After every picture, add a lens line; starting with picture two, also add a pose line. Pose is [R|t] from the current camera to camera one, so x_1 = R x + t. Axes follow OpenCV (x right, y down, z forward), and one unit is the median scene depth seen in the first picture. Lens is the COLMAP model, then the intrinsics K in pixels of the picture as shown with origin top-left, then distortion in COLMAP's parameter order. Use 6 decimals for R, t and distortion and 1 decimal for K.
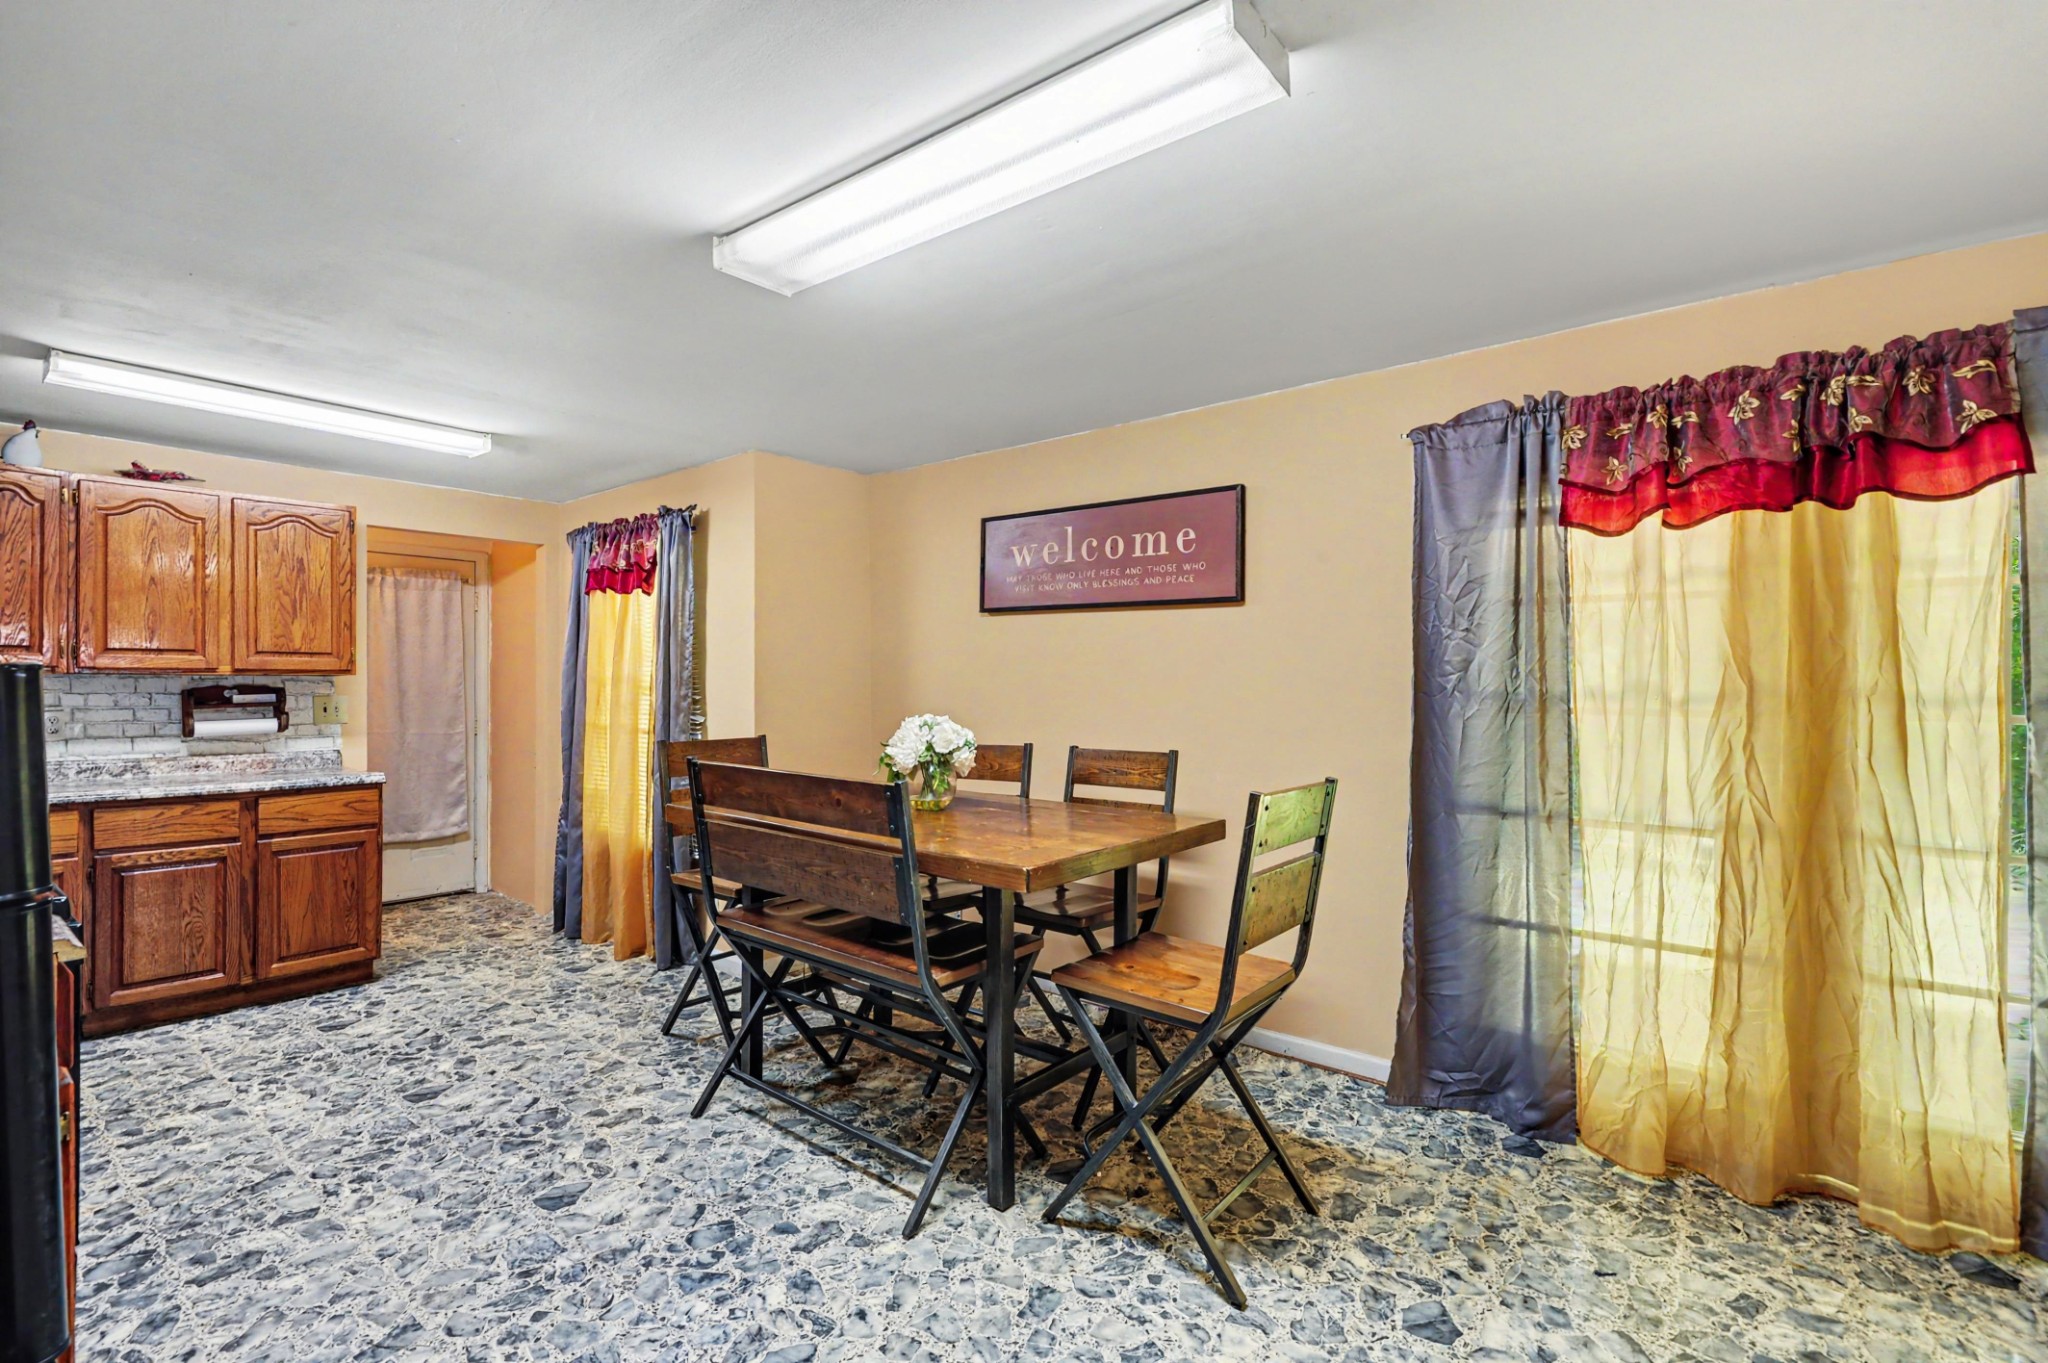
lens RADIAL K [[938.6, 0, 1026.4], [0, 938.6, 680.7], [0, 0, 1]] dist [0.000626, -0.000556]
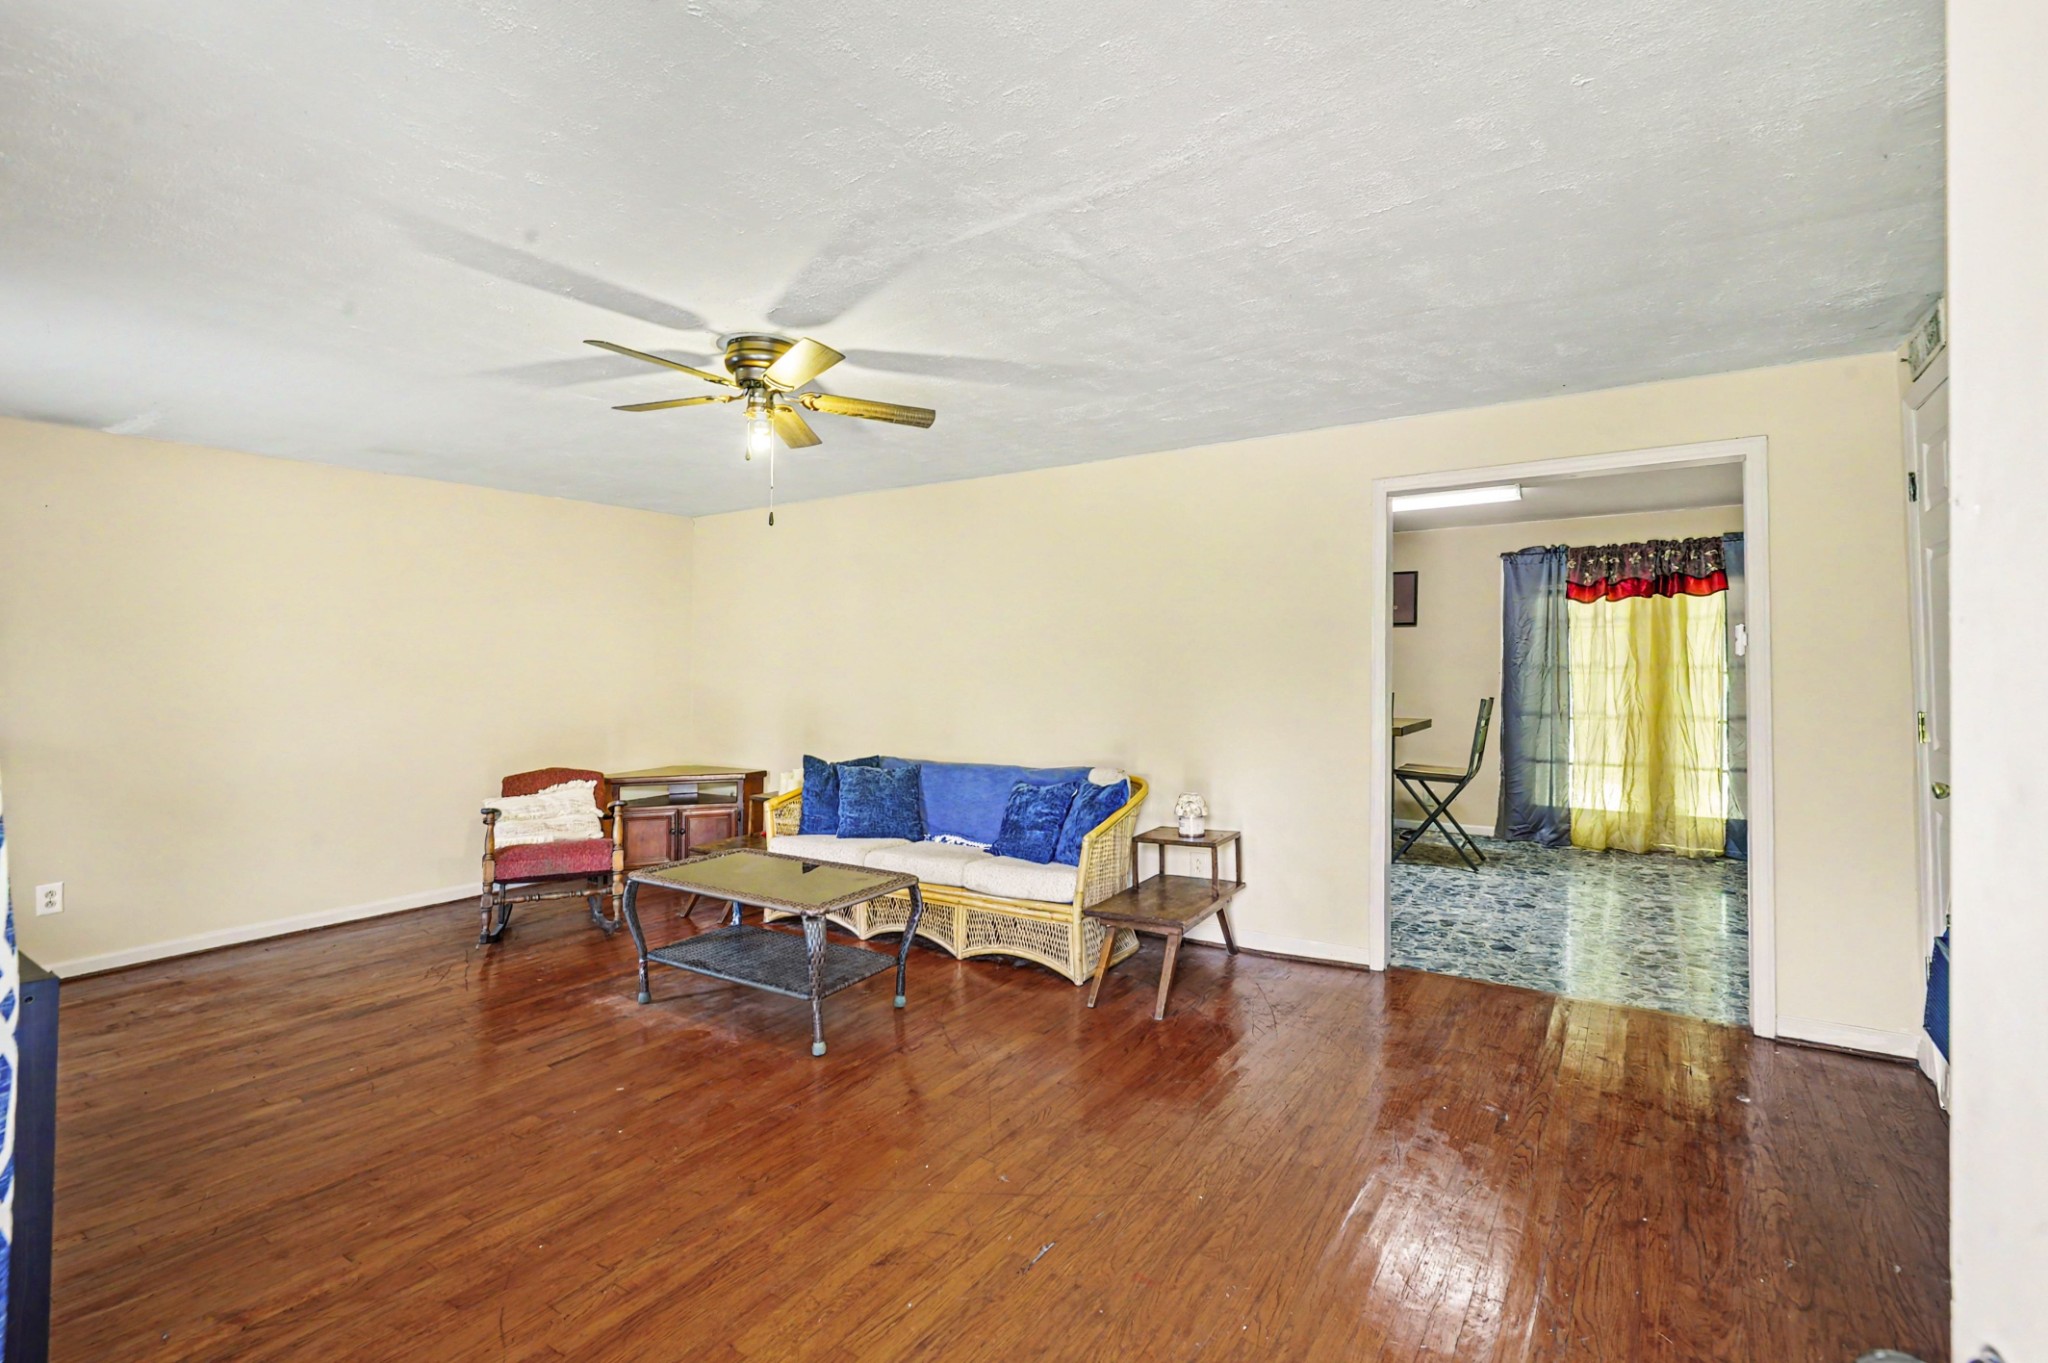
lens RADIAL K [[938.6, 0, 1021.7], [0, 938.6, 672.3], [0, 0, 1]] dist [0.000626, -0.000556]
pose [[0.996700, -0.000236, 0.081178, -1.141617], [-0.000314, 0.999977, 0.006764, 0.016271], [-0.081178, -0.006767, 0.996677, -1.456571]]
